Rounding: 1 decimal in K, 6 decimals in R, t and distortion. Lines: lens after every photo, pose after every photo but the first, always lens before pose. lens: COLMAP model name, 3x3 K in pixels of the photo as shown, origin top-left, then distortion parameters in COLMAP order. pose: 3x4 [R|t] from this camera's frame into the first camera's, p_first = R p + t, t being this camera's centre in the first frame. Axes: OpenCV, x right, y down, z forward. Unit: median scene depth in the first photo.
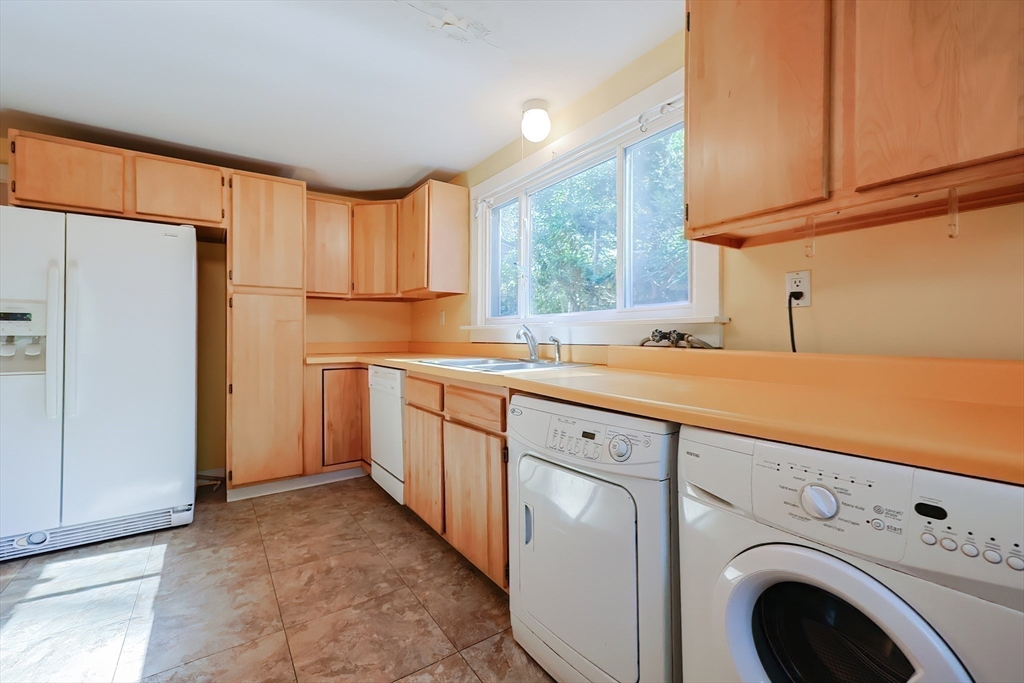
lens RADIAL K [[444.8, 0, 512.8], [0, 444.8, 334.8], [0, 0, 1]] dist [0.012022, 0.000101]
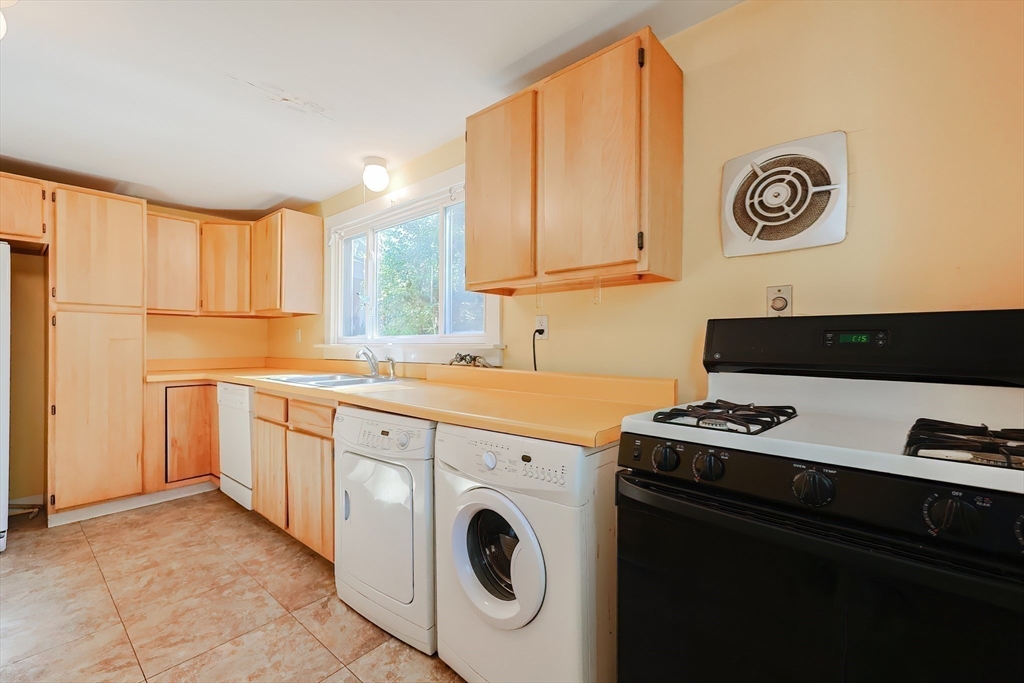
lens RADIAL K [[441.2, 0, 512.2], [0, 441.2, 344.1], [0, 0, 1]] dist [0.011714, -0.000148]
pose [[0.968019, 0.001075, 0.250873, 0.109112], [-0.001275, 0.999999, 0.000636, -0.028832], [-0.250872, -0.000936, 0.968020, -0.231895]]
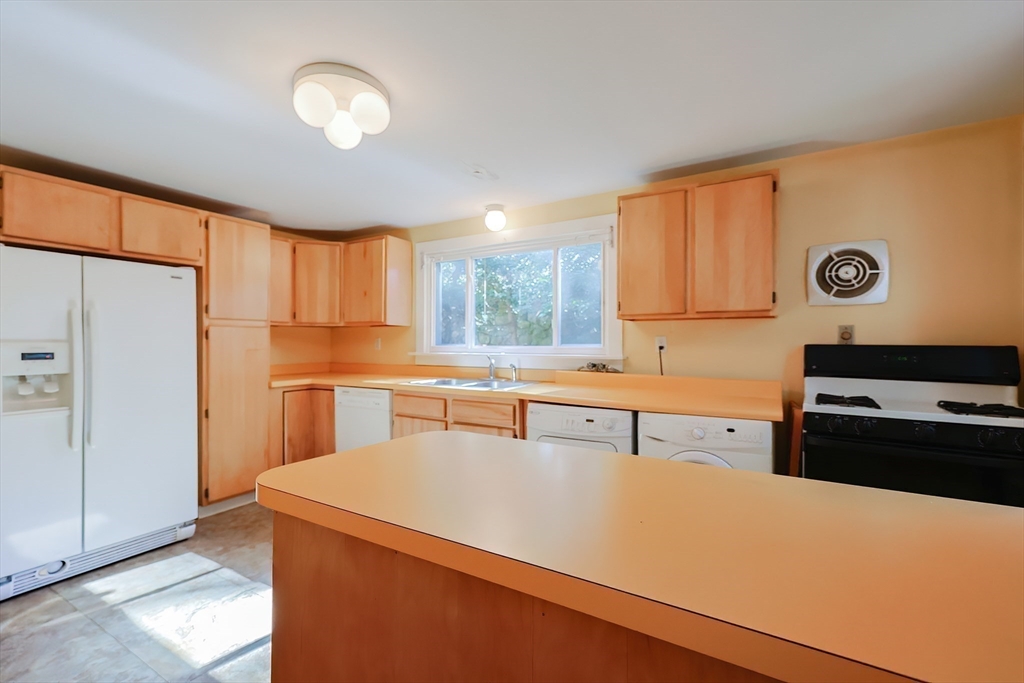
lens RADIAL K [[458.9, 0, 491.6], [0, 458.9, 342.5], [0, 0, 1]] dist [0.011623, 0.000325]
pose [[0.915630, -0.002367, 0.402016, -0.565960], [-0.000566, 0.999974, 0.007176, -0.076348], [-0.402022, -0.006798, 0.915605, -0.384988]]
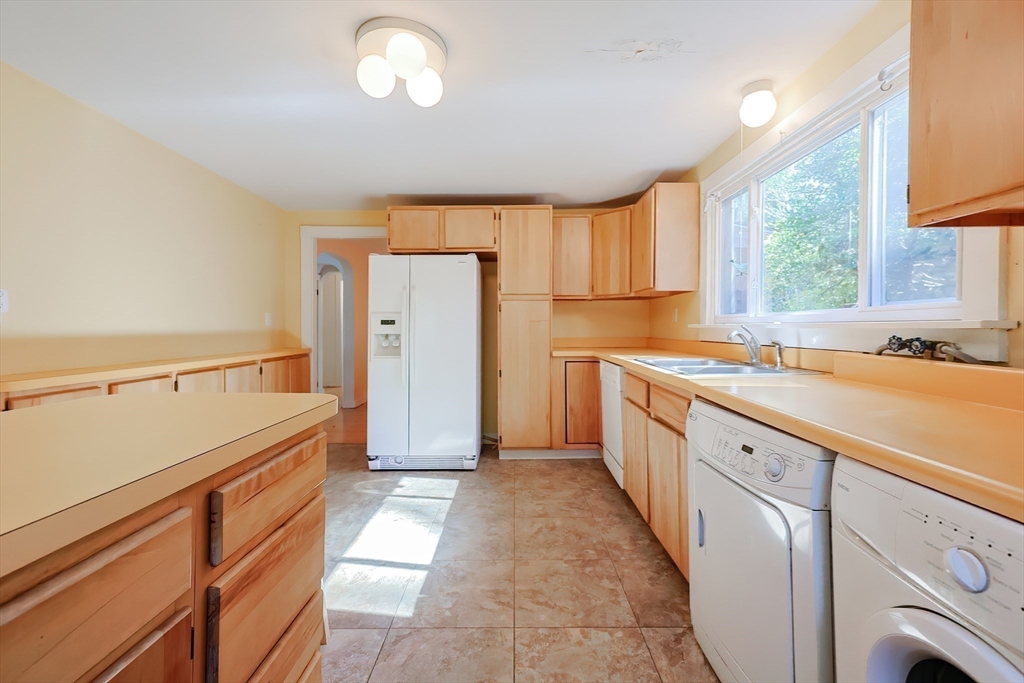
lens RADIAL K [[436.1, 0, 506.6], [0, 436.1, 329.2], [0, 0, 1]] dist [0.011716, 0.000221]
pose [[0.817824, 0.001475, -0.575467, 0.152099], [0.003816, 0.999961, 0.007987, -0.024230], [0.575456, -0.008728, 0.817786, -0.043847]]
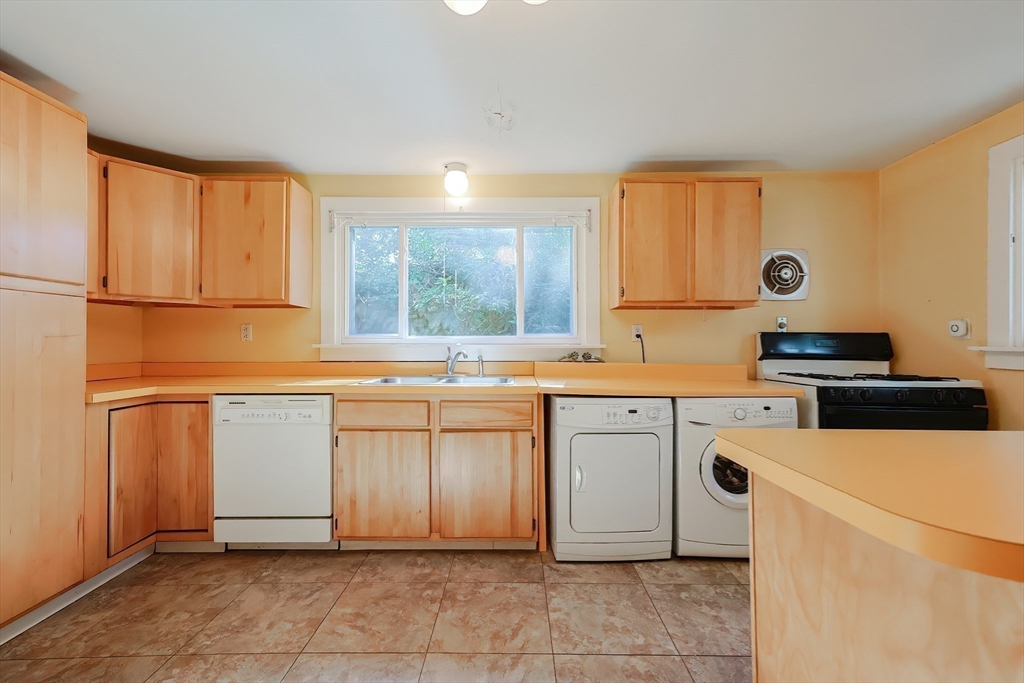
lens RADIAL K [[458.9, 0, 491.6], [0, 458.9, 342.5], [0, 0, 1]] dist [0.011623, 0.000325]
pose [[0.561862, 0.001746, 0.827229, -0.925888], [-0.004689, 0.999988, 0.001074, -0.034133], [-0.827217, -0.004483, 0.561864, 0.211715]]
